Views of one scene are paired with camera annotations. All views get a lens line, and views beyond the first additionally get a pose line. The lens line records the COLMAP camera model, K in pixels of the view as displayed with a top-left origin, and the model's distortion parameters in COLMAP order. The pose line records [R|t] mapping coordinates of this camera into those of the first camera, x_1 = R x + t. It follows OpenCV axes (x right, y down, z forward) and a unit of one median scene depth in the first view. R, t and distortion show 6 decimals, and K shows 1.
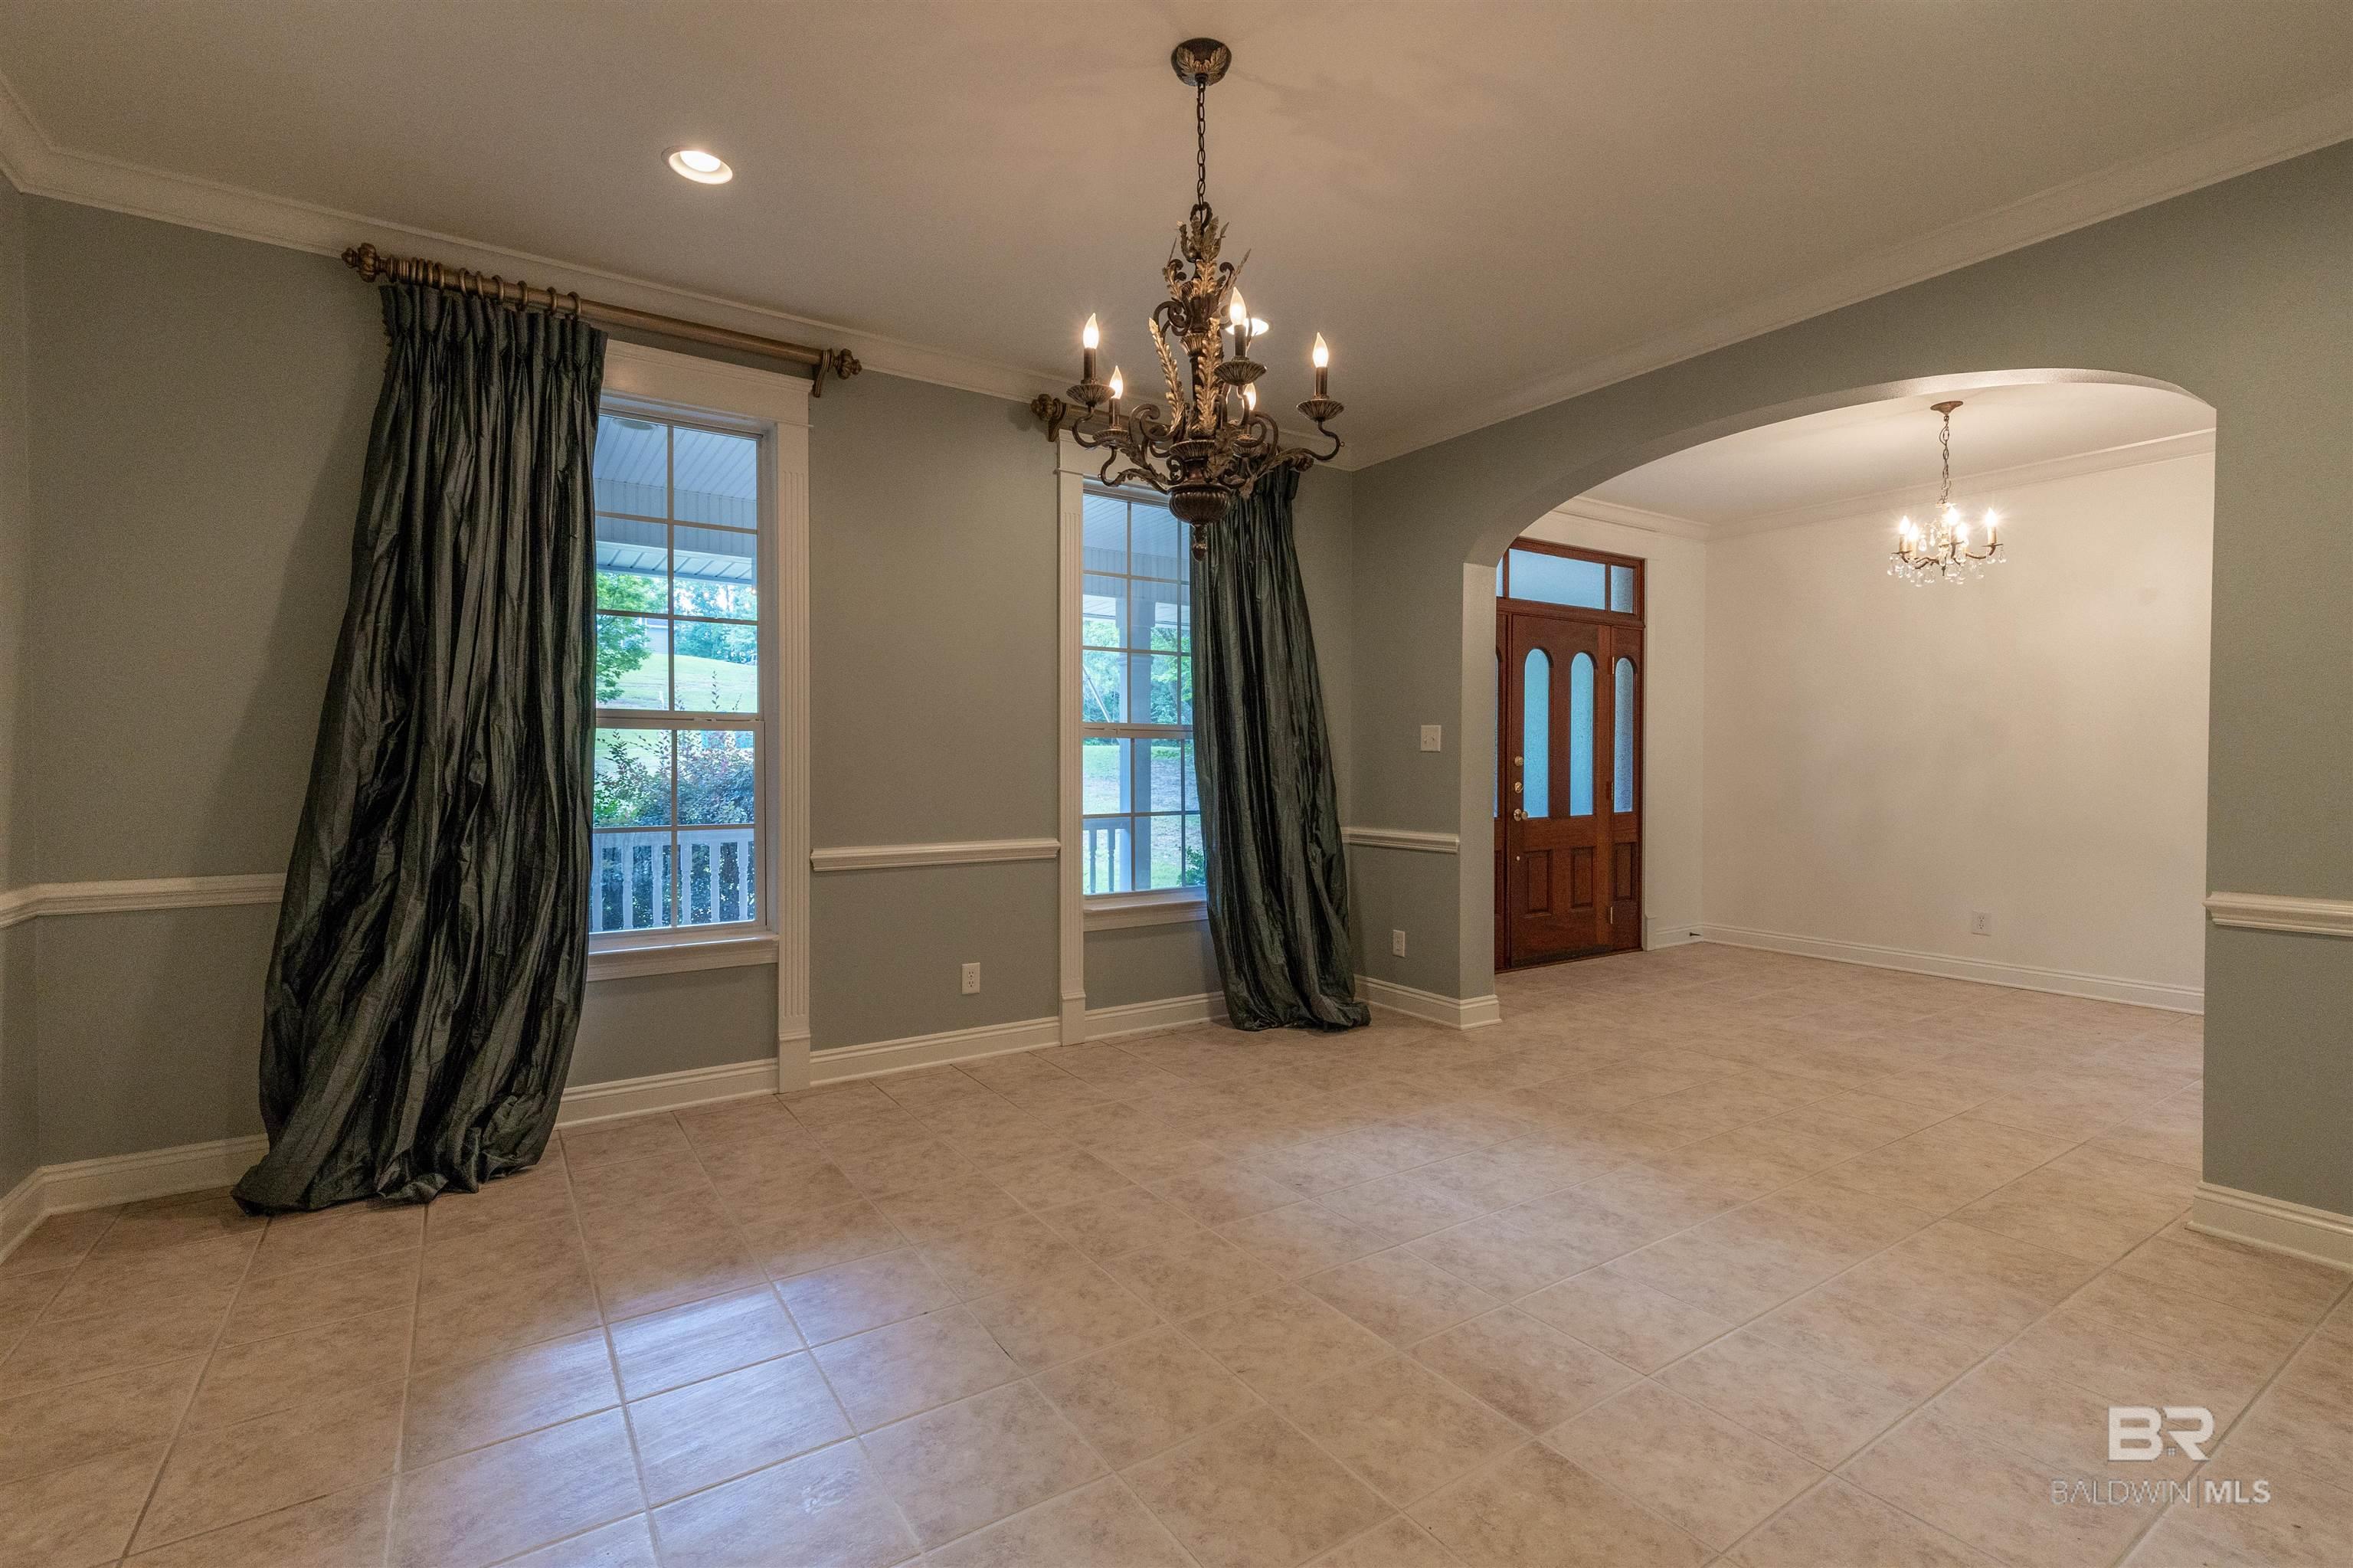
lens RADIAL K [[1059.7, 0, 1176.5], [0, 1059.7, 775.7], [0, 0, 1]] dist [0.008402, -0.001000]
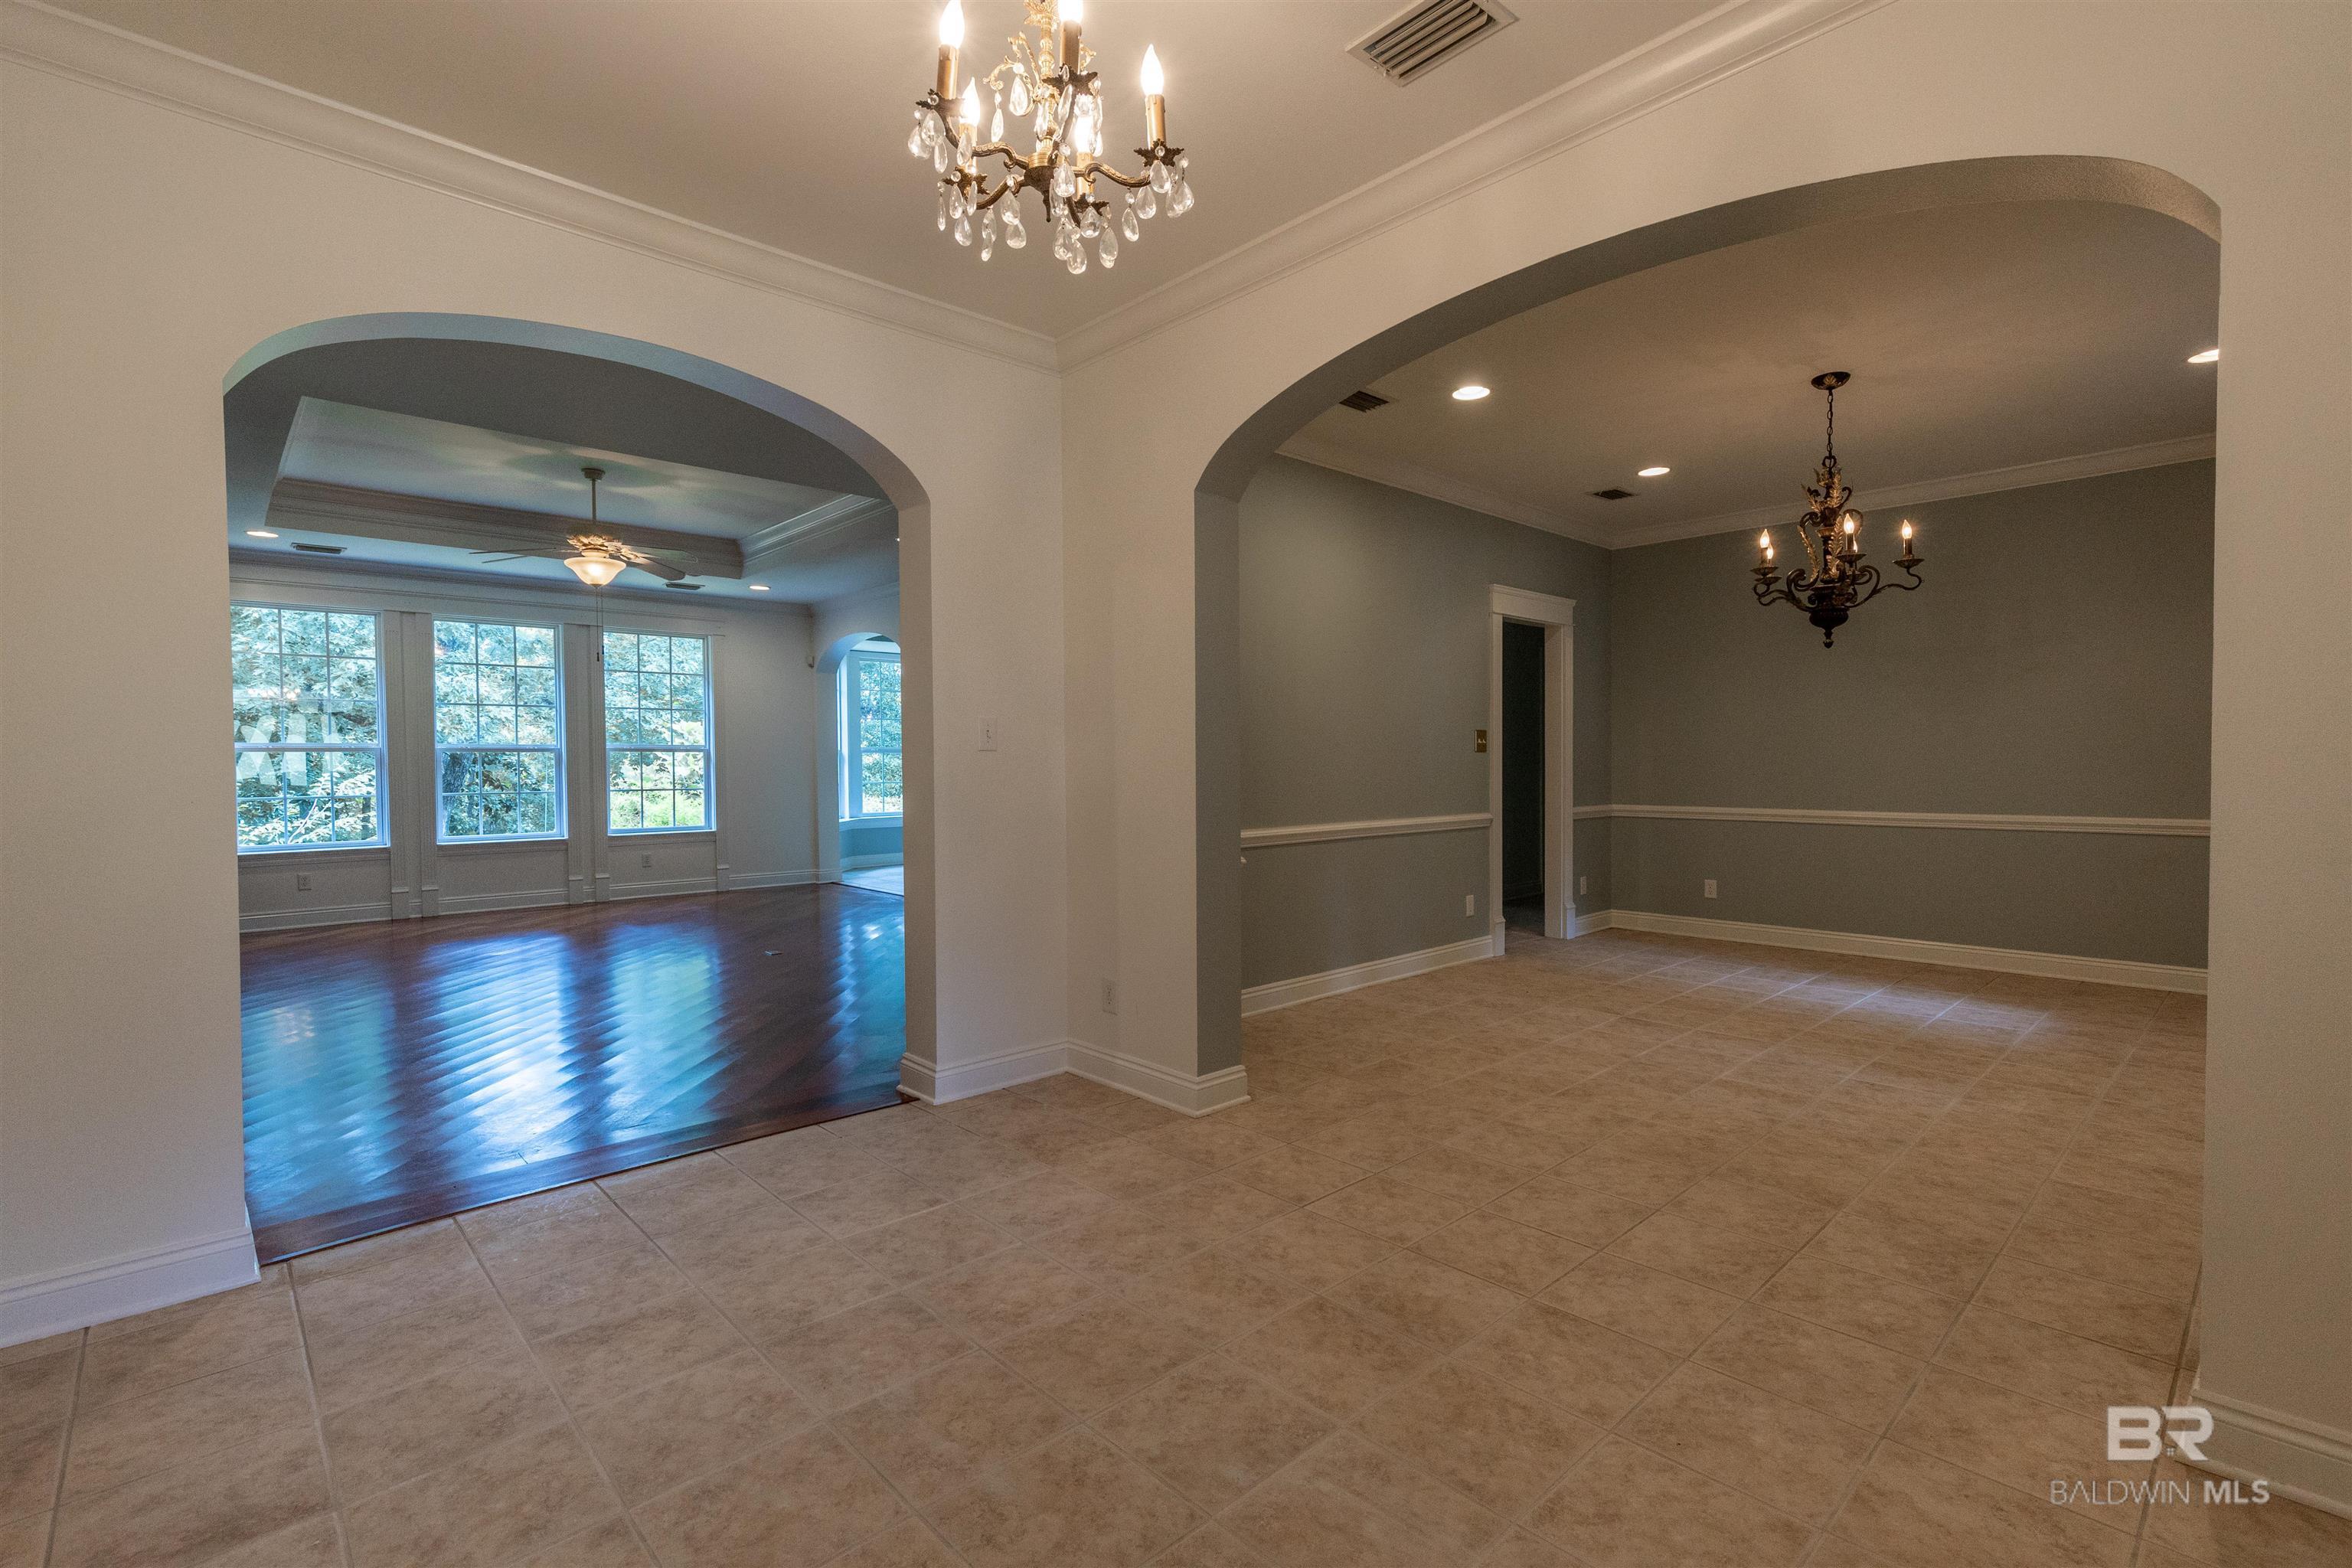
lens RADIAL K [[1059.2, 0, 1181.0], [0, 1059.2, 786.8], [0, 0, 1]] dist [0.008402, -0.001000]
pose [[-0.986268, 0.006861, -0.165008, 1.046604], [0.001228, 0.999414, 0.034212, -0.018847], [0.165146, 0.033540, -0.985699, 1.926170]]
